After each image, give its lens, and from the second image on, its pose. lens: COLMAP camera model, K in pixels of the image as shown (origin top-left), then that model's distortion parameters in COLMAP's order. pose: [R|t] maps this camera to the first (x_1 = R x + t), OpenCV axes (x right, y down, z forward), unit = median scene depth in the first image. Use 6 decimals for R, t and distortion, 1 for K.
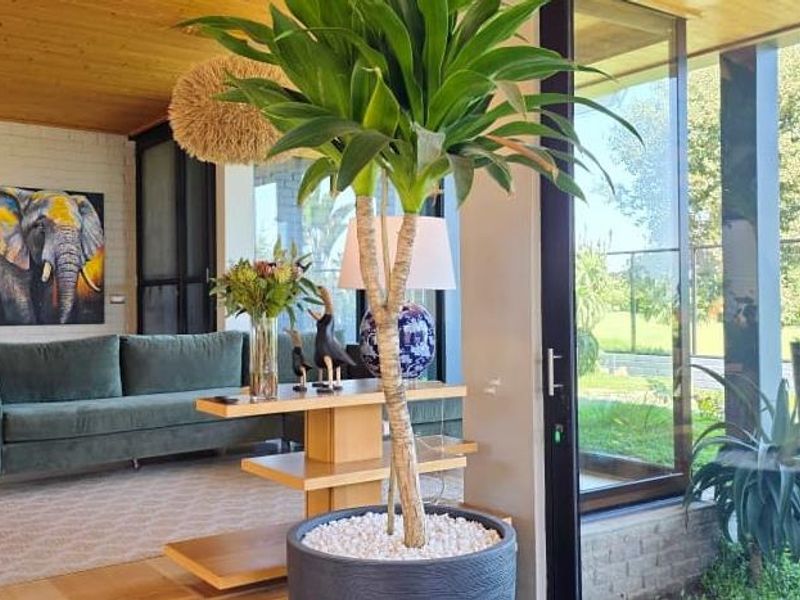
lens RADIAL K [[853.5, 0, 397.4], [0, 853.5, 291.4], [0, 0, 1]] dist [0.044558, 0.000000]
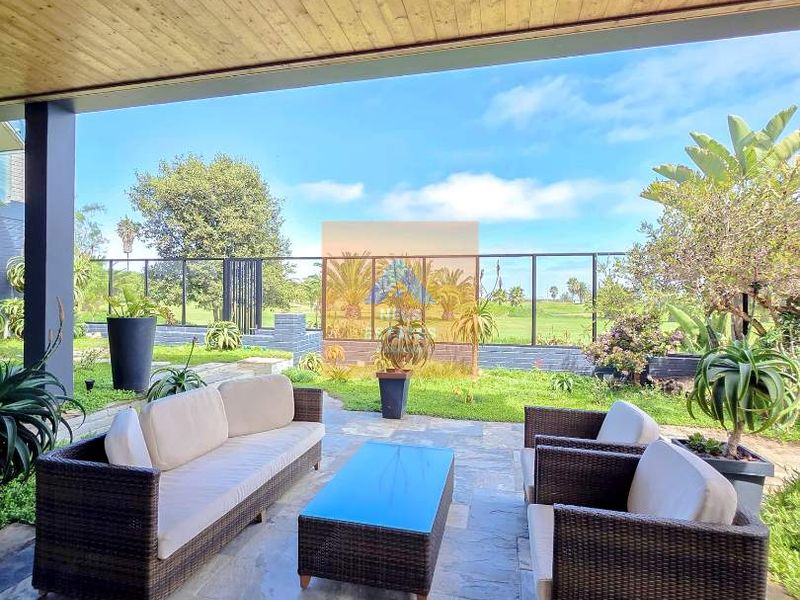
lens RADIAL K [[423.4, 0, 405.0], [0, 423.4, 297.9], [0, 0, 1]] dist [0.002269, -0.003452]
pose [[0.761000, 0.013129, 0.648619, 0.622566], [-0.025754, 0.999618, 0.009983, 0.005185], [-0.648240, -0.024302, 0.761048, 0.125160]]
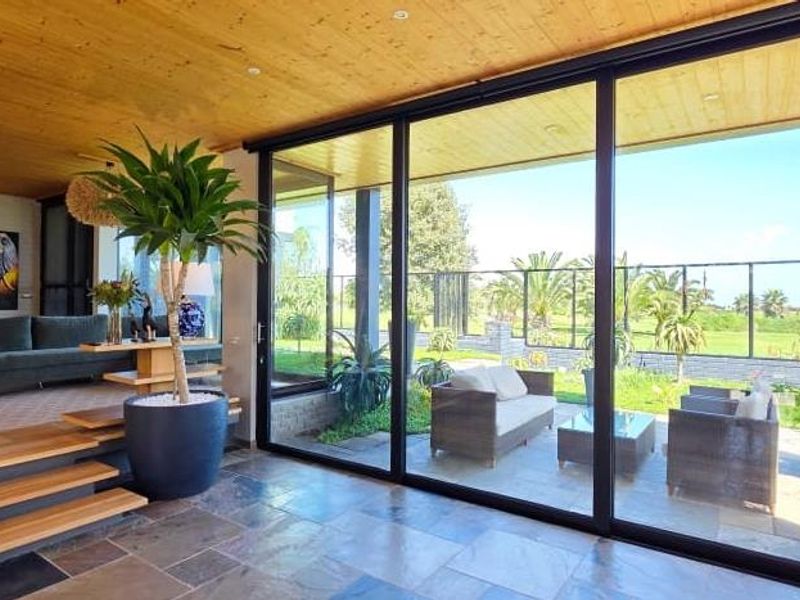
lens RADIAL K [[509.5, 0, 401.3], [0, 509.5, 297.9], [0, 0, 1]] dist [0.000890, -0.002488]
pose [[0.945162, 0.019926, 0.325993, 0.098747], [-0.021853, 0.999759, 0.002249, -0.010188], [-0.325869, -0.009250, 0.945370, -0.425544]]
